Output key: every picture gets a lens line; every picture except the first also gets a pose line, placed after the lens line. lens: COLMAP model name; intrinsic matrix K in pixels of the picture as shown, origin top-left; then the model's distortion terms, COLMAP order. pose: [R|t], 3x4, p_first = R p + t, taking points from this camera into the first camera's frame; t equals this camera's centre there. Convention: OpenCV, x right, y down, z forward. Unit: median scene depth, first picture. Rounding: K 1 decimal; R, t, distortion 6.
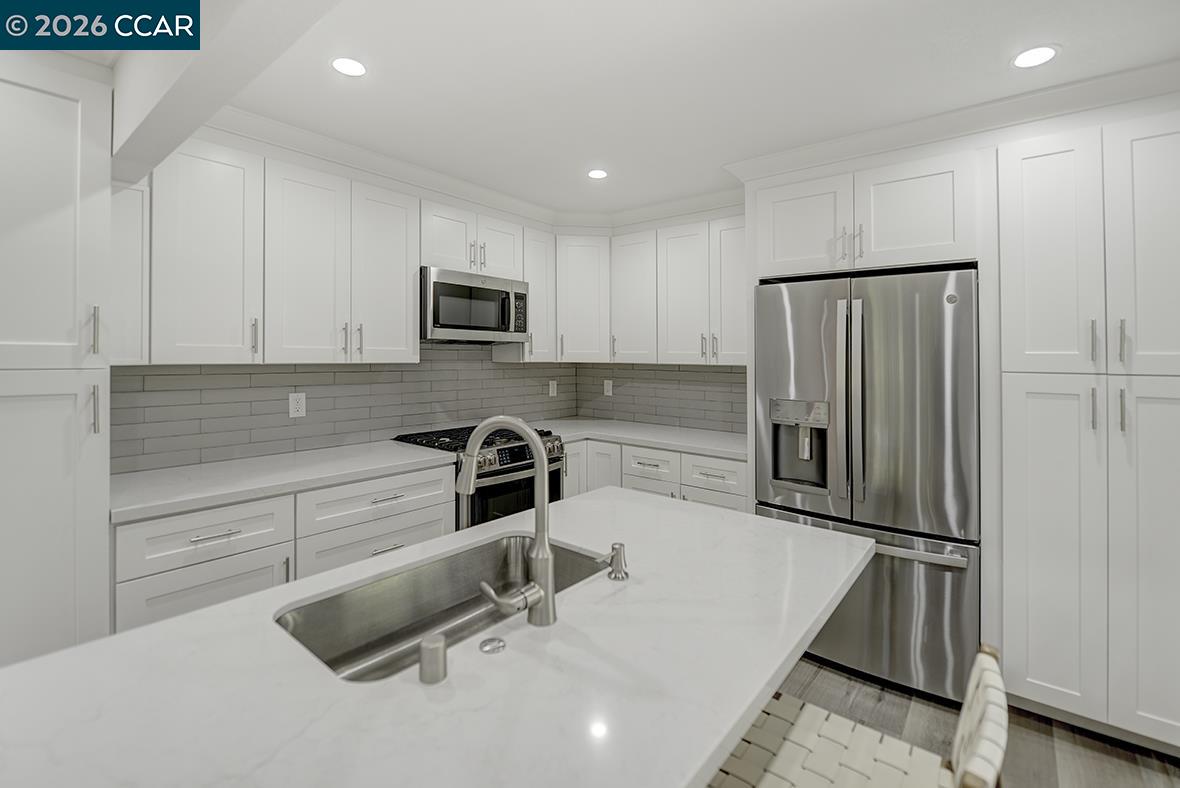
lens RADIAL K [[510.9, 0, 621.5], [0, 510.9, 355.2], [0, 0, 1]] dist [-0.003203, -0.000409]
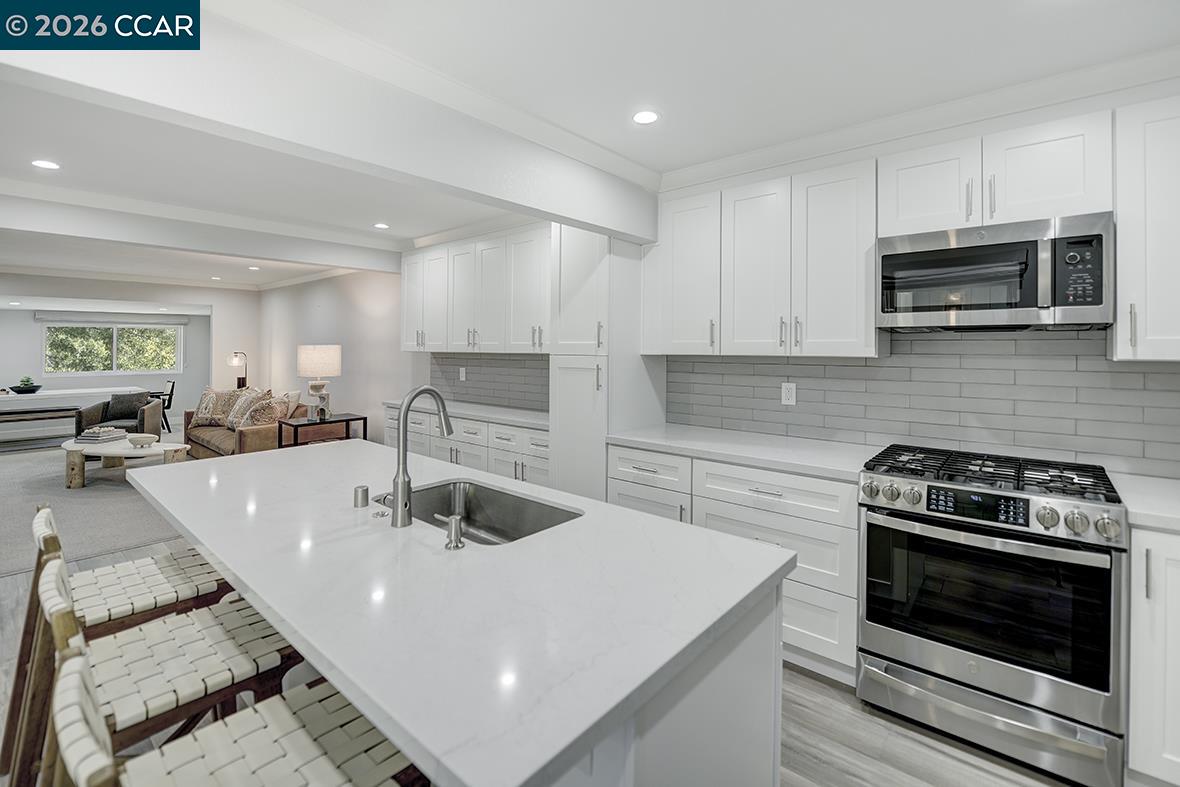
lens RADIAL K [[540.7, 0, 586.4], [0, 540.7, 348.7], [0, 0, 1]] dist [-0.002222, -0.000194]
pose [[-0.070217, -0.005400, -0.997517, 0.559390], [-0.000083, 0.999985, -0.005407, 0.007075], [0.997532, -0.000296, -0.070216, 0.656324]]
